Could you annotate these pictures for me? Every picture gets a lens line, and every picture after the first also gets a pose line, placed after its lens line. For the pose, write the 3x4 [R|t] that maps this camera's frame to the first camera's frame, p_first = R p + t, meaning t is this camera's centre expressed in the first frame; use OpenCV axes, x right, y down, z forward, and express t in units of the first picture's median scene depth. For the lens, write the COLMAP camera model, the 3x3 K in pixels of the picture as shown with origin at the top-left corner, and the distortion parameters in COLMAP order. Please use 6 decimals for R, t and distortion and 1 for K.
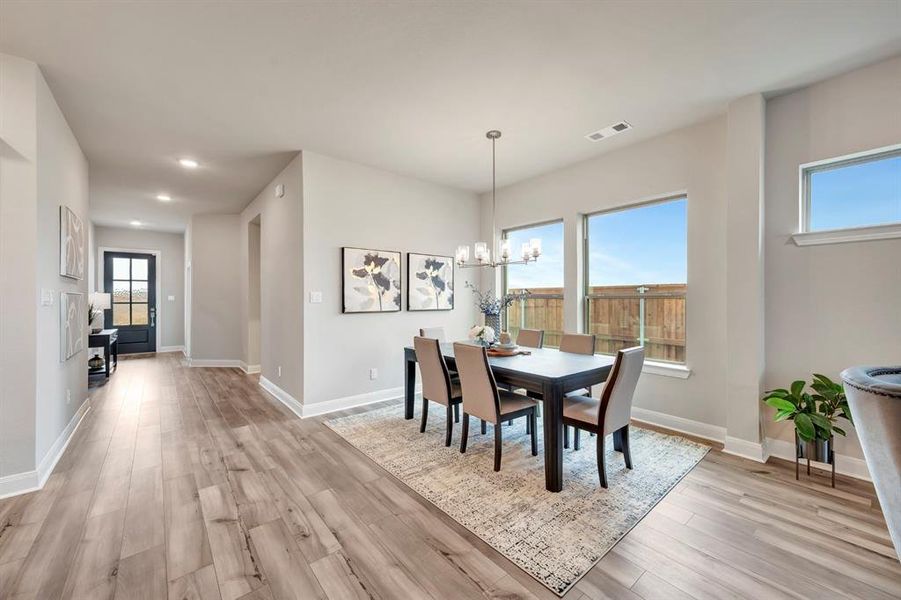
lens RADIAL K [[353.4, 0, 454.6], [0, 353.4, 297.6], [0, 0, 1]] dist [0.016126, -0.000122]
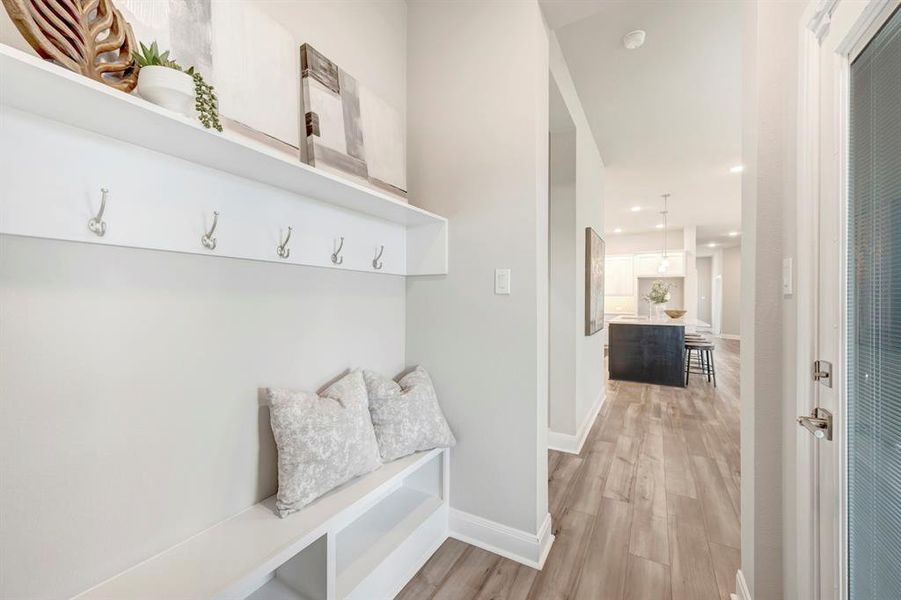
lens RADIAL K [[358.1, 0, 455.1], [0, 358.1, 295.1], [0, 0, 1]] dist [-0.000074, -0.000100]
pose [[0.356428, -0.004993, -0.934309, 0.599629], [-0.005583, 0.999956, -0.007474, 0.011913], [0.934306, 0.007881, 0.356385, -1.194837]]
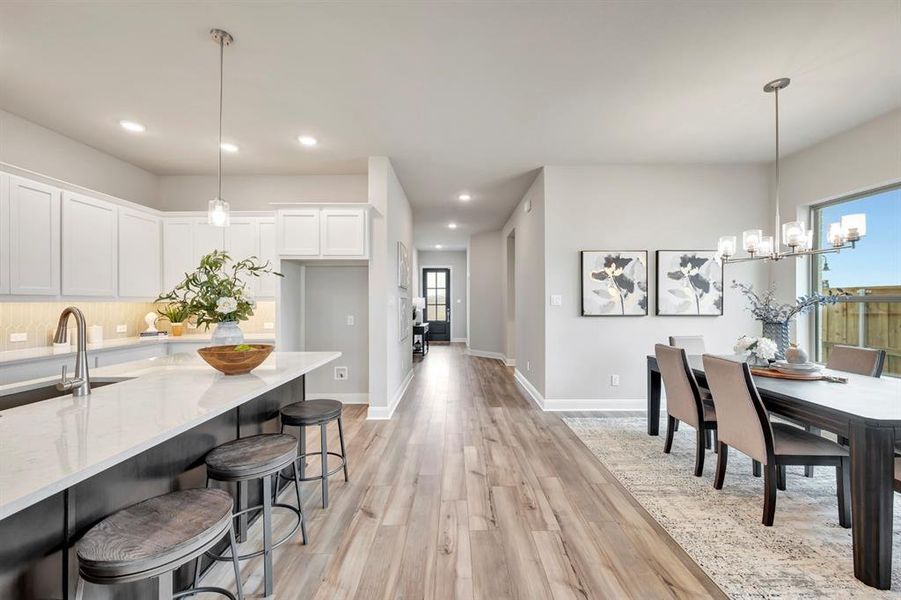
lens RADIAL K [[356.5, 0, 454.7], [0, 356.5, 302.0], [0, 0, 1]] dist [0.000334, 0.000016]
pose [[0.767992, 0.001824, -0.640457, 0.054263], [0.001198, 0.999990, 0.004285, -0.000868], [0.640458, -0.004058, 0.767982, -0.017848]]
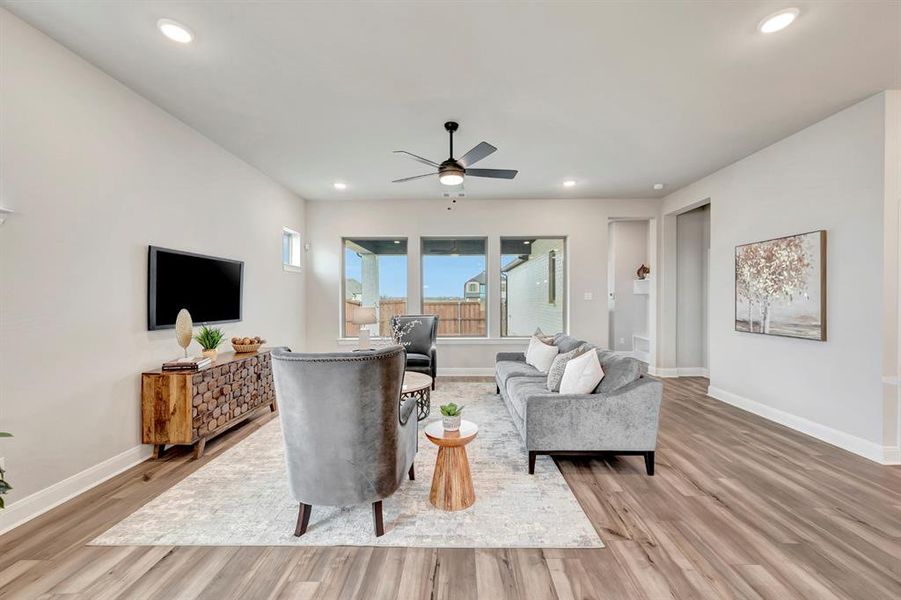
lens RADIAL K [[355.4, 0, 453.6], [0, 355.4, 299.6], [0, 0, 1]] dist [0.000926, 0.000132]
pose [[-0.756600, 0.001068, 0.653877, -0.028114], [0.004158, 0.999986, 0.003177, -0.000514], [-0.653865, 0.005123, -0.756594, 0.493058]]
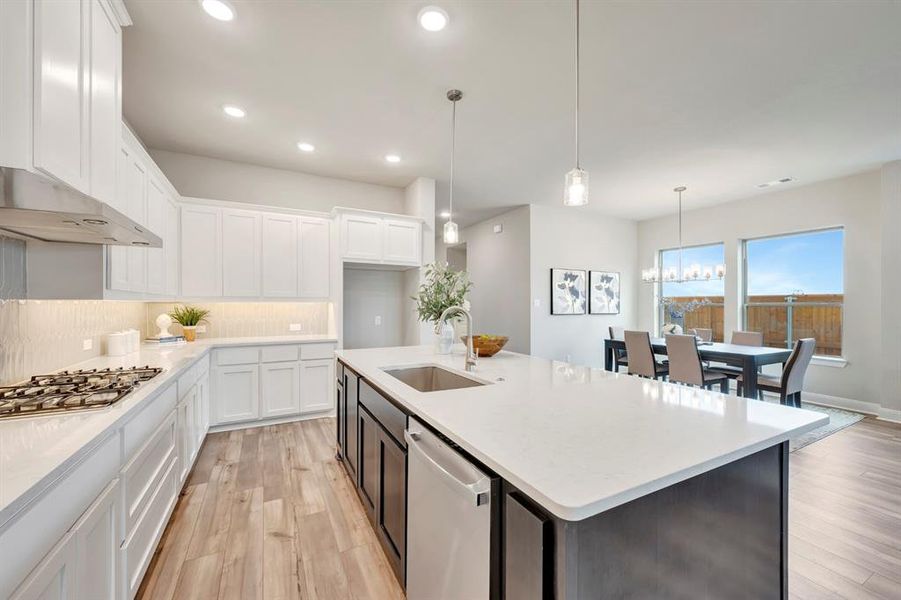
lens RADIAL K [[358.3, 0, 454.8], [0, 358.3, 305.1], [0, 0, 1]] dist [0.000599, 0.000184]
pose [[0.978056, 0.007889, -0.208195, -0.360107], [-0.007088, 0.999964, 0.004597, 0.001474], [0.208224, -0.003020, 0.978077, -0.447265]]
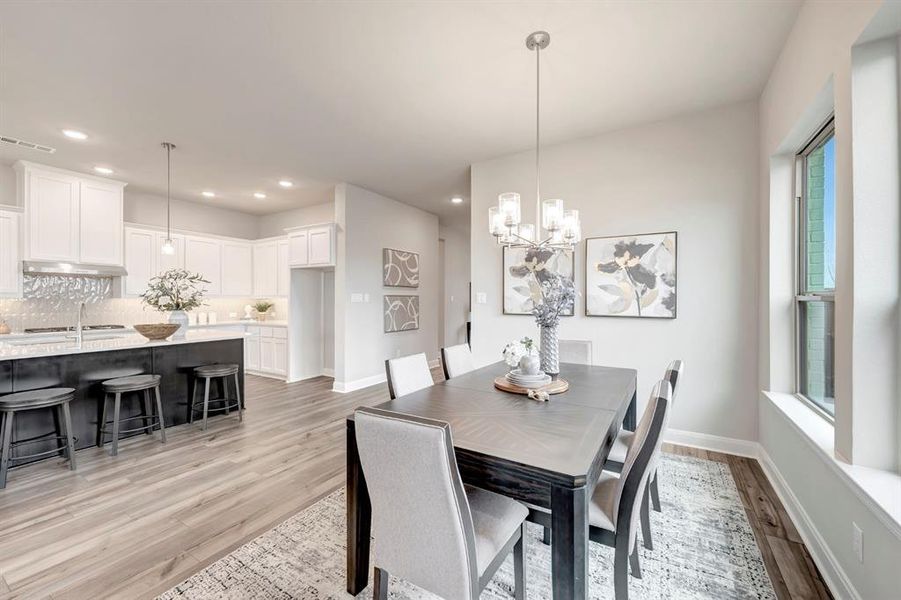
lens RADIAL K [[358.1, 0, 455.1], [0, 358.1, 295.1], [0, 0, 1]] dist [-0.000074, -0.000100]
pose [[0.333749, -0.006303, -0.942641, 0.512660], [0.000239, 0.999978, -0.006602, -0.001846], [0.942662, 0.001979, 0.333744, 0.497386]]
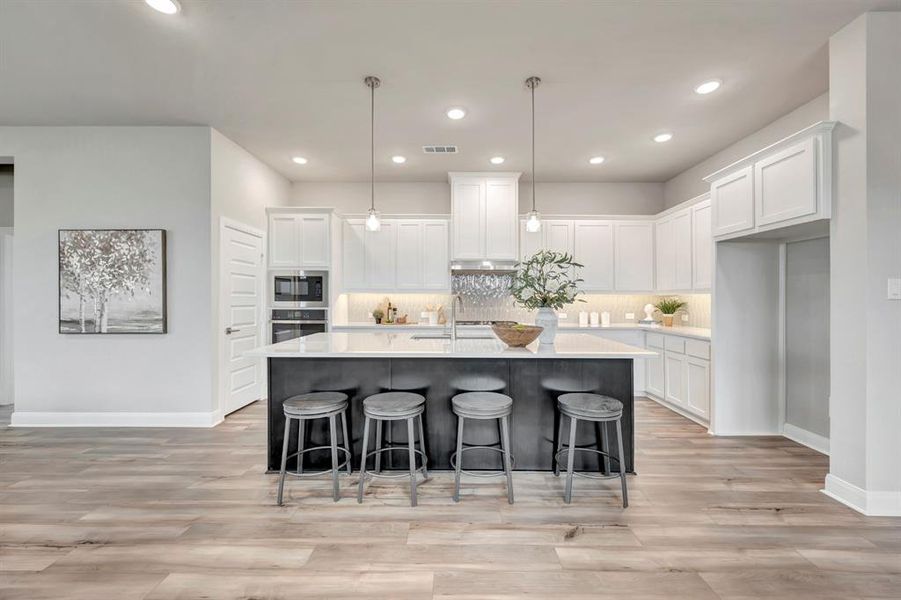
lens RADIAL K [[357.0, 0, 454.9], [0, 357.0, 300.1], [0, 0, 1]] dist [0.000502, 0.000098]
pose [[-0.644435, 0.005372, -0.764641, 0.060331], [0.000501, 0.999978, 0.006603, 0.011461], [0.764659, 0.003872, -0.644423, 0.437320]]
